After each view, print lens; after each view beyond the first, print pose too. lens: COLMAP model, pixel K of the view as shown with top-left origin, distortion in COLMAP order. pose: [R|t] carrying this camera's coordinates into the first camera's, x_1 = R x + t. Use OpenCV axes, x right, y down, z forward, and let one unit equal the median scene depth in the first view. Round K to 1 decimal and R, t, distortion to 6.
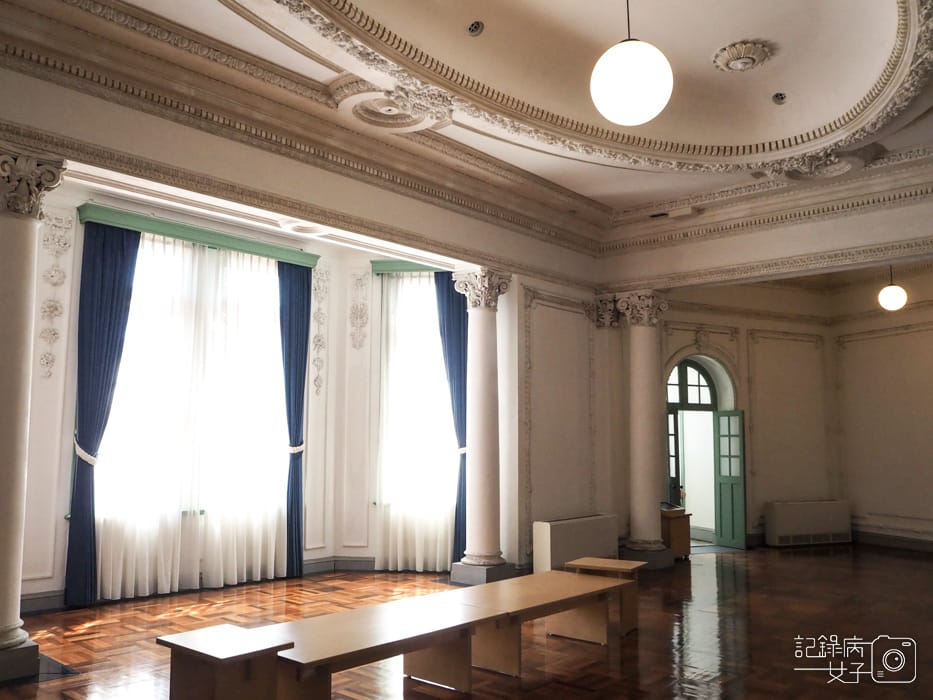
lens RADIAL K [[787.6, 0, 465.8], [0, 787.6, 352.3], [0, 0, 1]] dist [-0.057803, 0.031958]
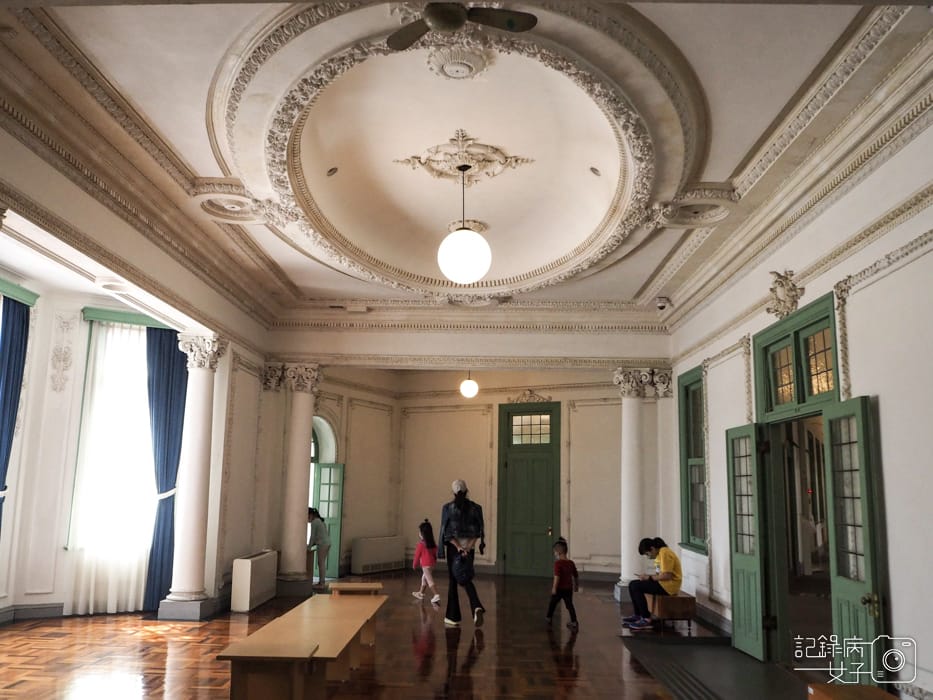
lens RADIAL K [[787.6, 0, 466.8], [0, 787.6, 351.7], [0, 0, 1]] dist [-0.057803, 0.031958]
pose [[0.756017, 0.119938, 0.643470, -0.390141], [-0.087019, 0.992759, -0.082803, -0.018678], [-0.648742, 0.006607, 0.760980, -0.084124]]
